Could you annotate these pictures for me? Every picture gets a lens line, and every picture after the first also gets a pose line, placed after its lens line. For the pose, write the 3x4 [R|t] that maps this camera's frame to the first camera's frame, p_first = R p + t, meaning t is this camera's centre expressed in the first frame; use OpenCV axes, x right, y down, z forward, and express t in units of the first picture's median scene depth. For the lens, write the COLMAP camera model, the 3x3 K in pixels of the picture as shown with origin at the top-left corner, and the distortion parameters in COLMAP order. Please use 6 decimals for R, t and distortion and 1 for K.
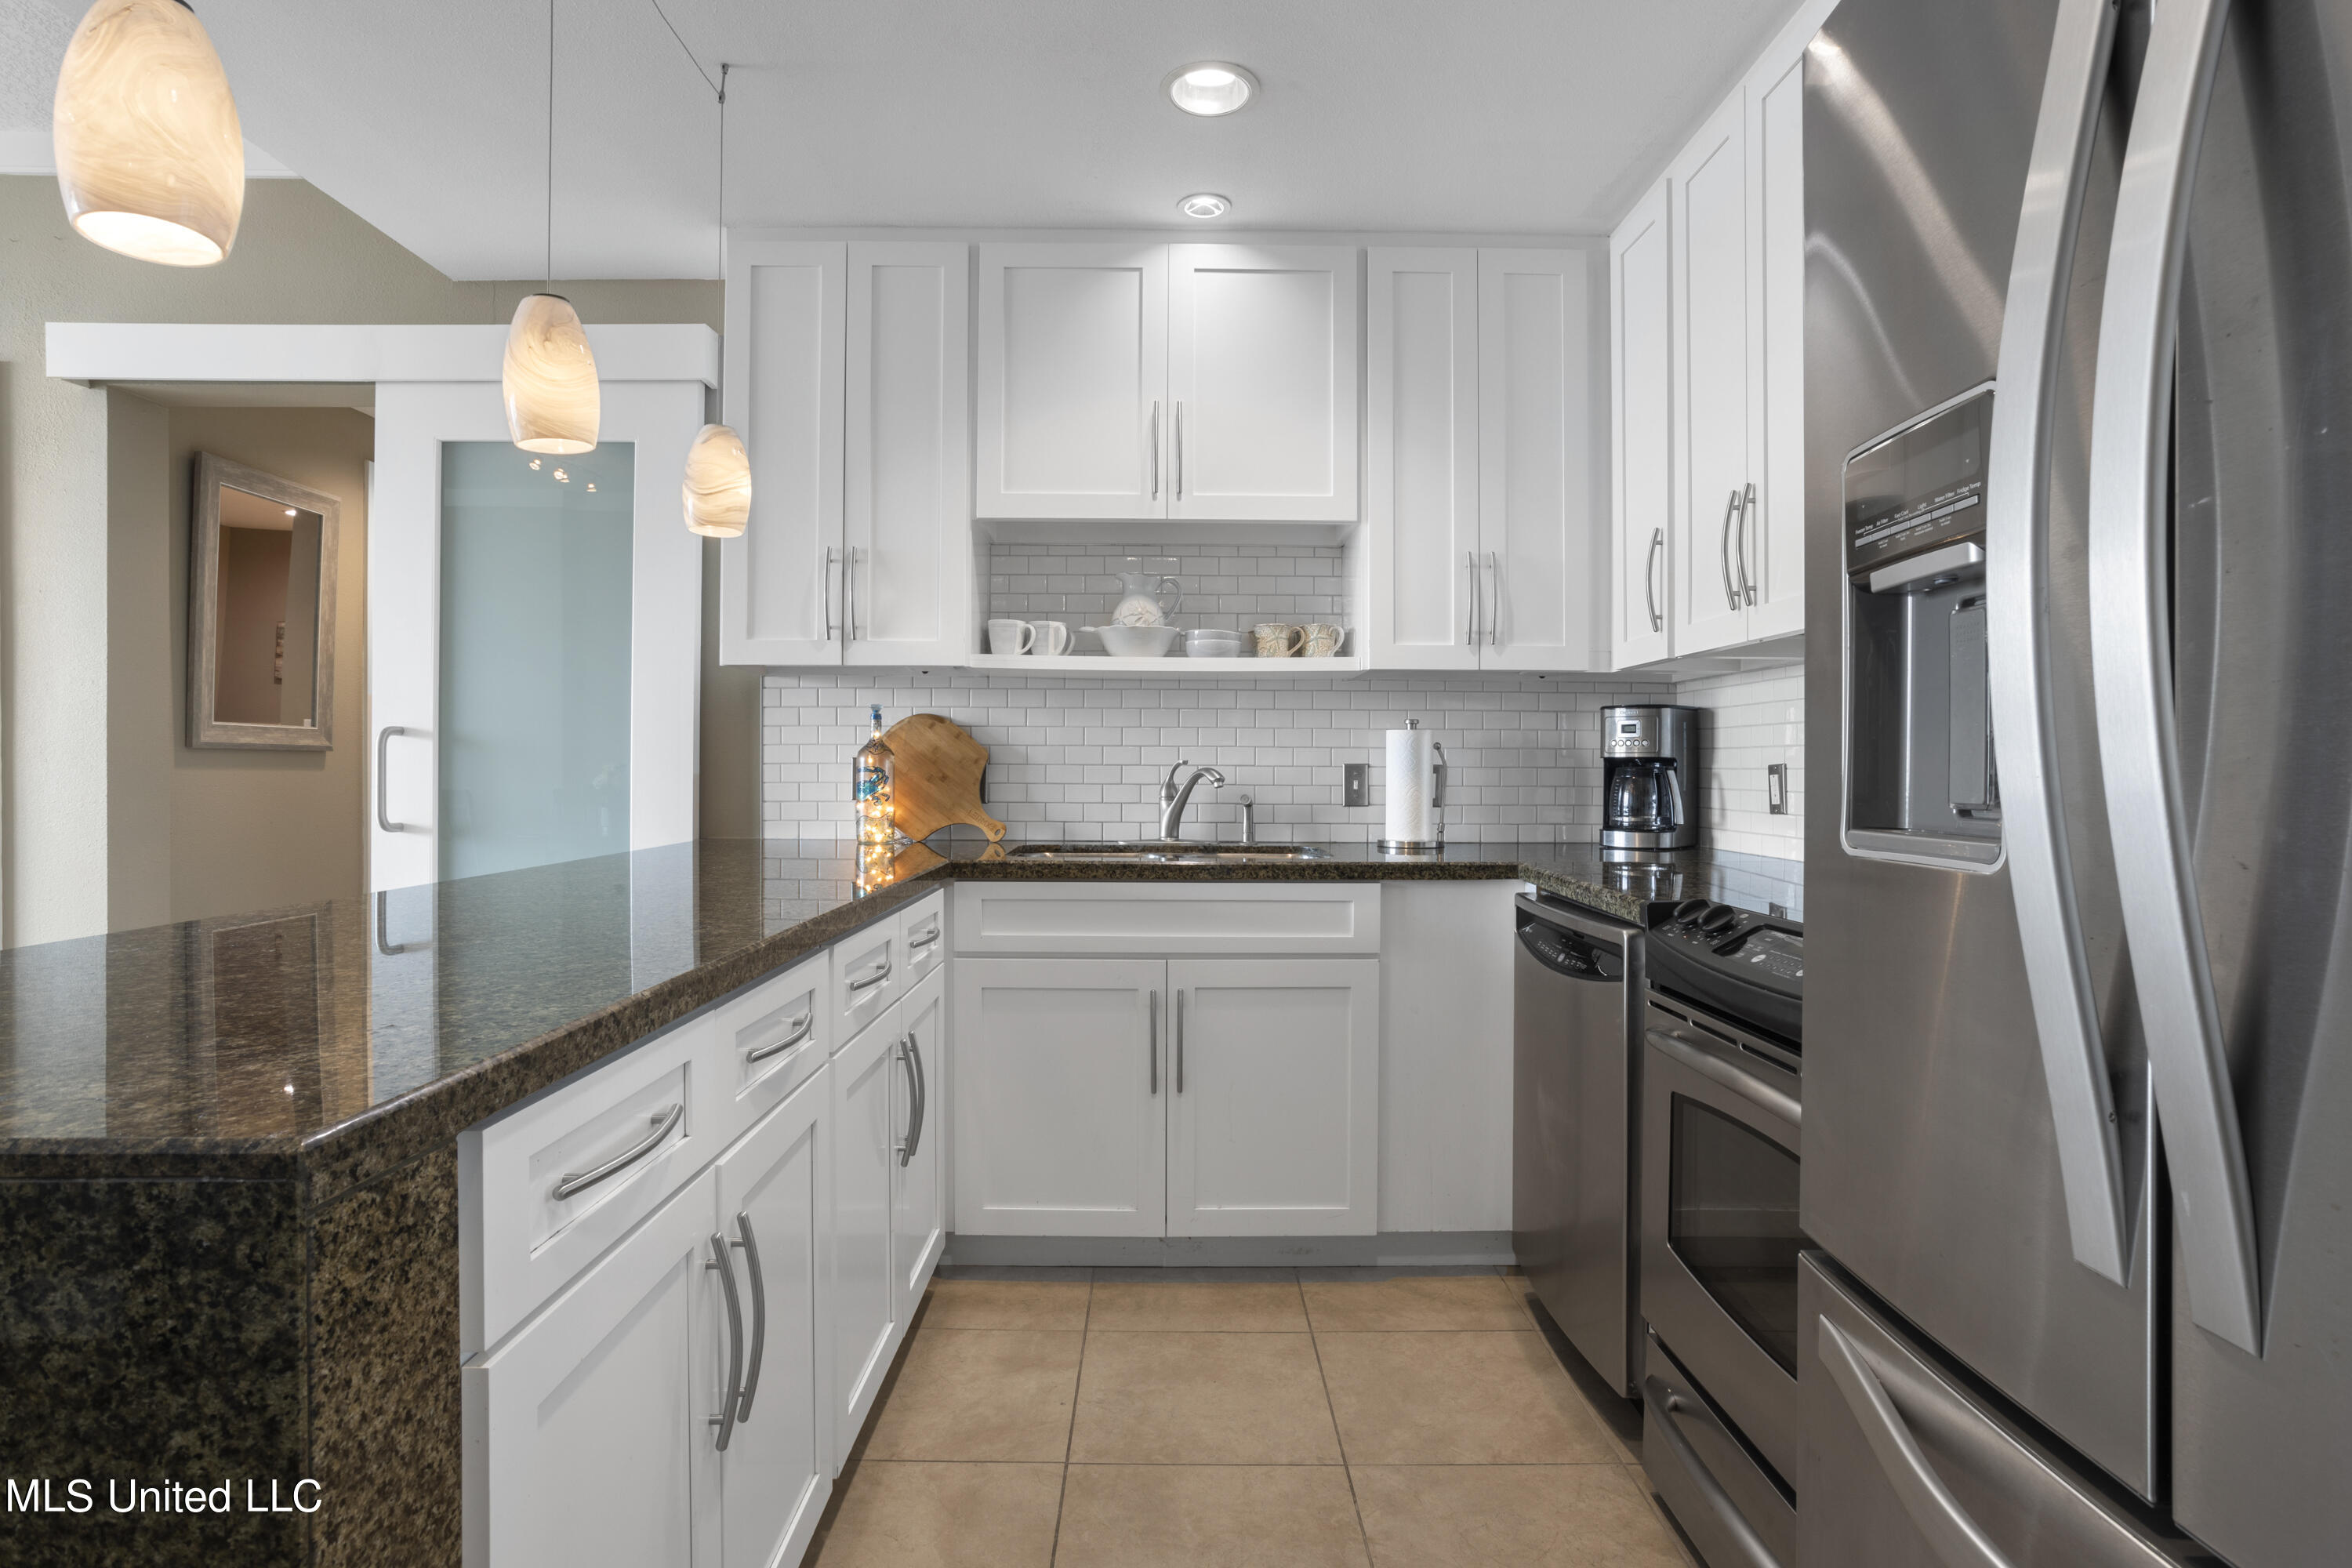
lens RADIAL K [[1191.5, 0, 1165.1], [0, 1191.5, 770.5], [0, 0, 1]] dist [-0.043992, 0.018275]
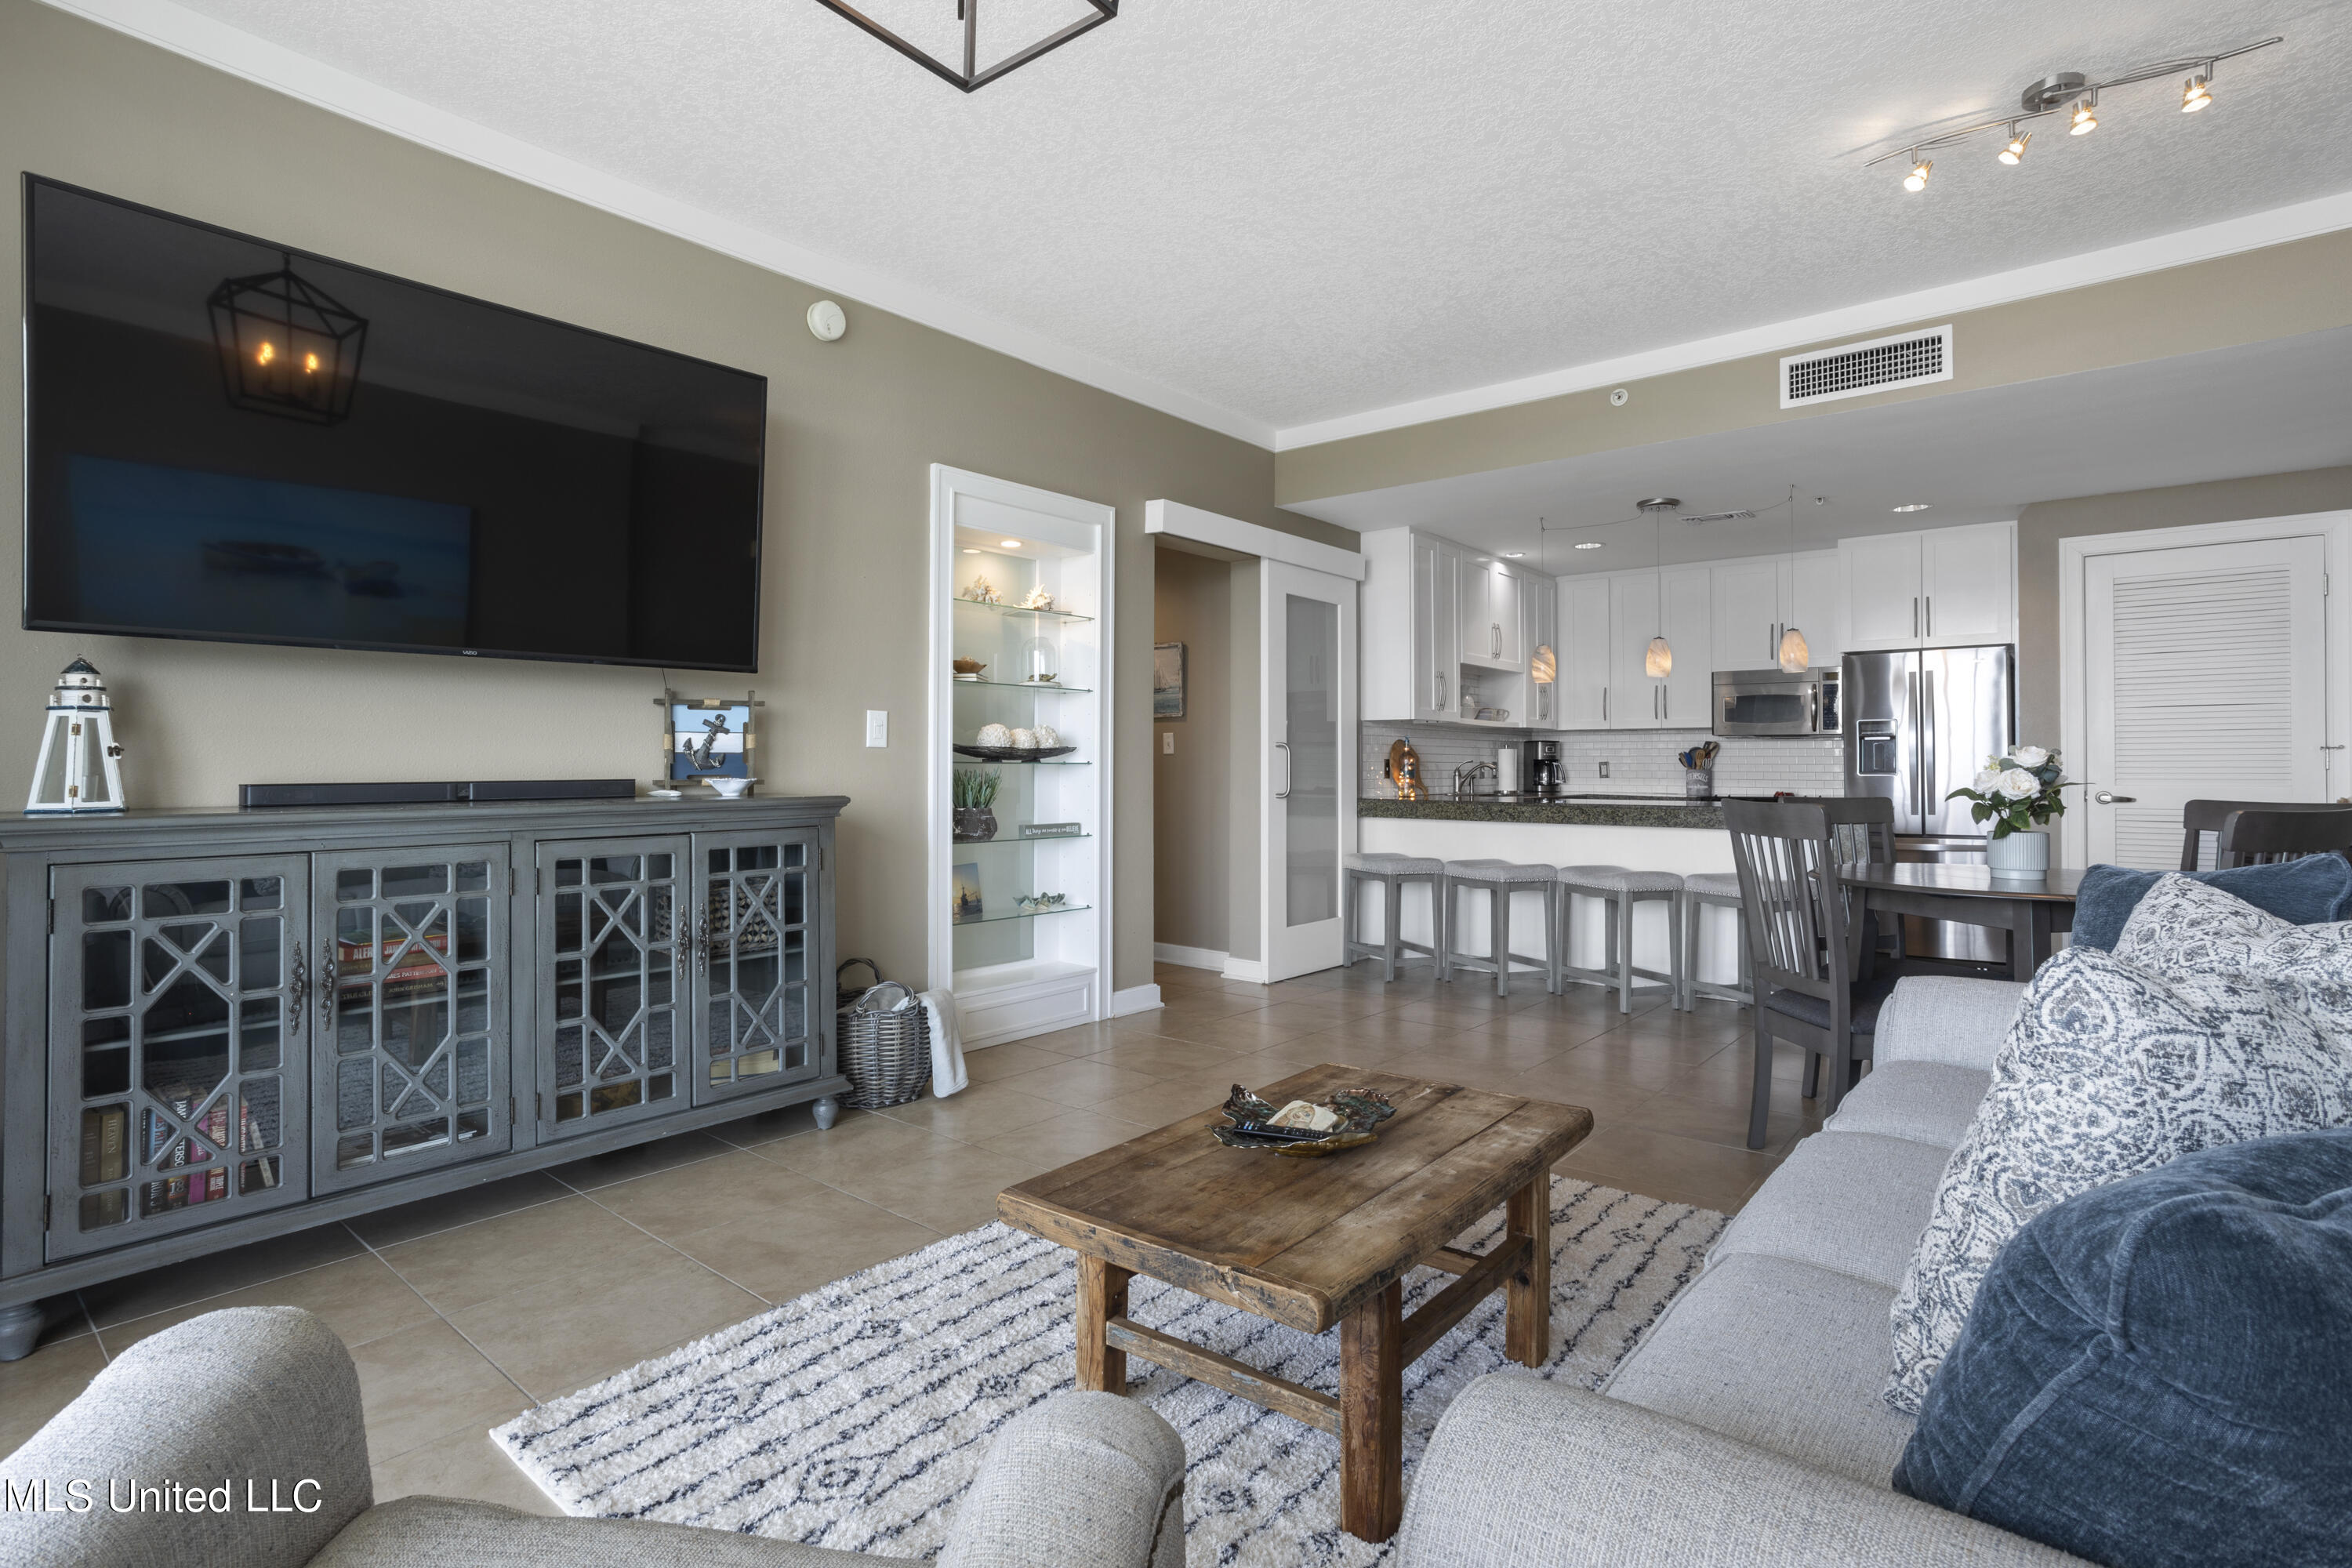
lens RADIAL K [[1138.5, 0, 1159.1], [0, 1138.5, 755.2], [0, 0, 1]] dist [-0.043047, 0.023227]
pose [[0.649929, 0.002118, 0.759992, -2.286147], [0.001325, 0.999991, -0.003921, -0.010311], [-0.759994, 0.003556, 0.649921, -0.059958]]
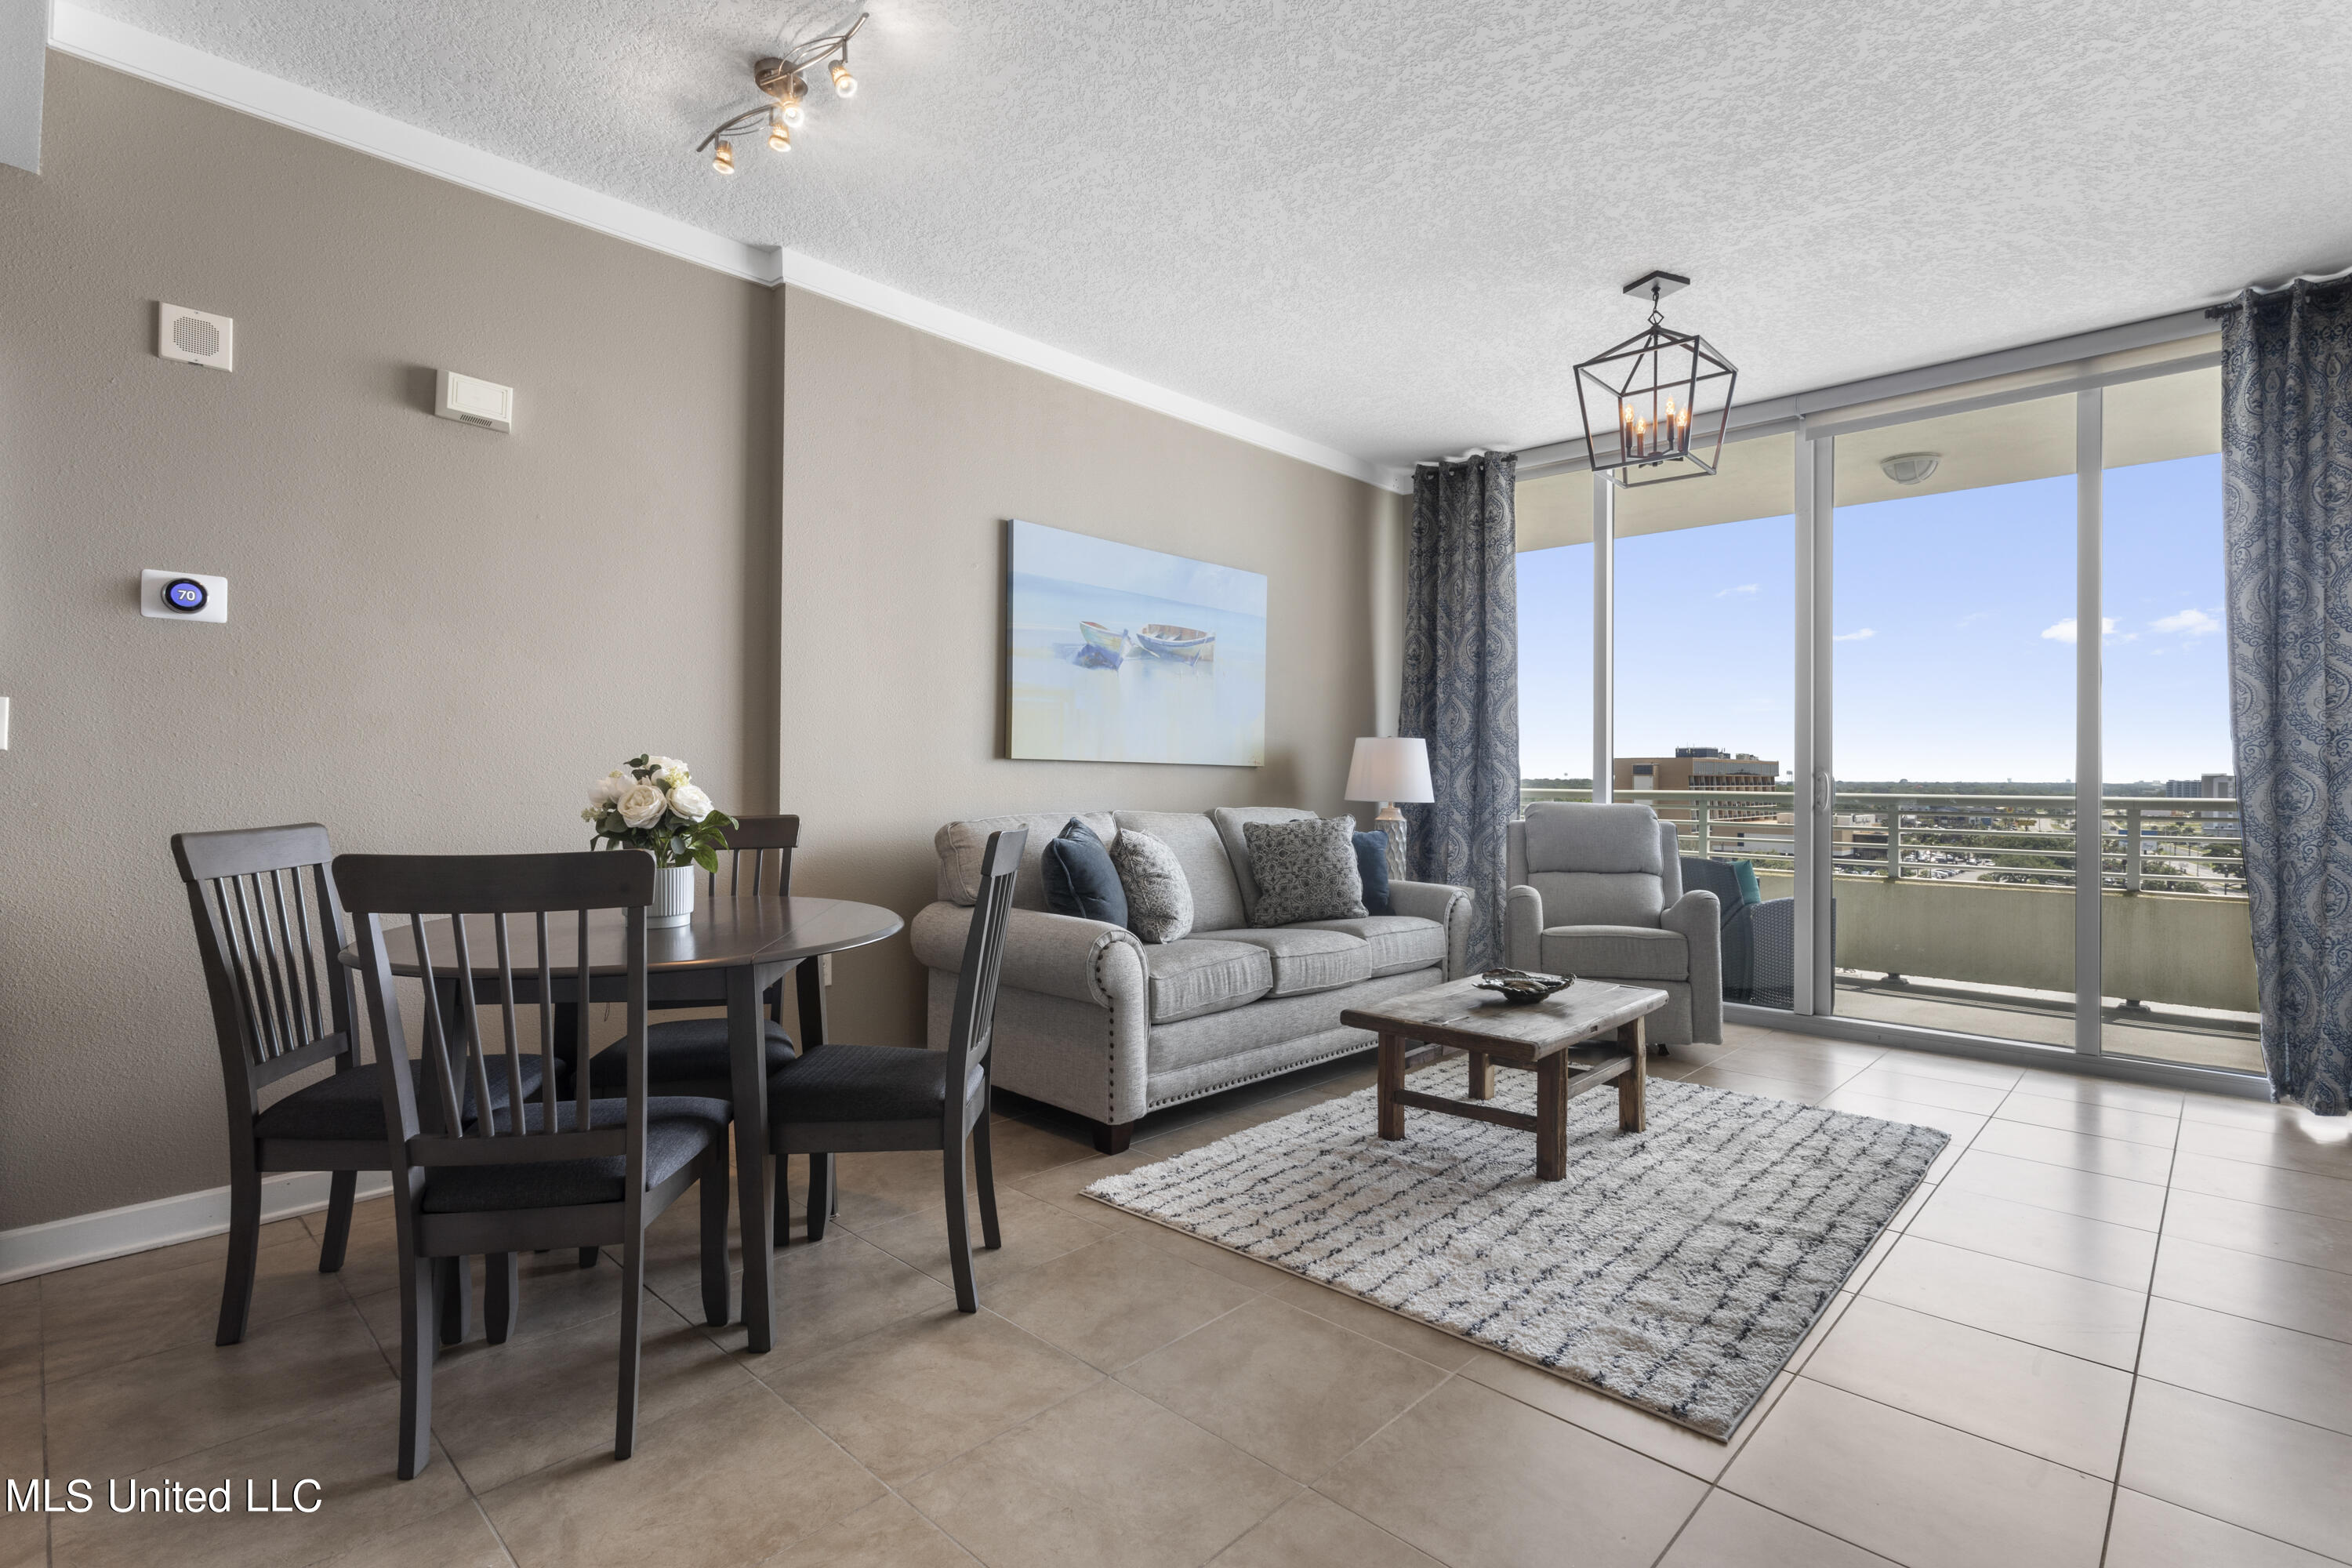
lens RADIAL K [[1109.7, 0, 1171.7], [0, 1109.7, 775.4], [0, 0, 1]] dist [0.002164, 0.001657]
pose [[-0.692342, -0.009316, -0.721509, -0.645305], [-0.009758, 0.999946, -0.003548, -0.007744], [0.721503, 0.004584, -0.692396, 0.835801]]
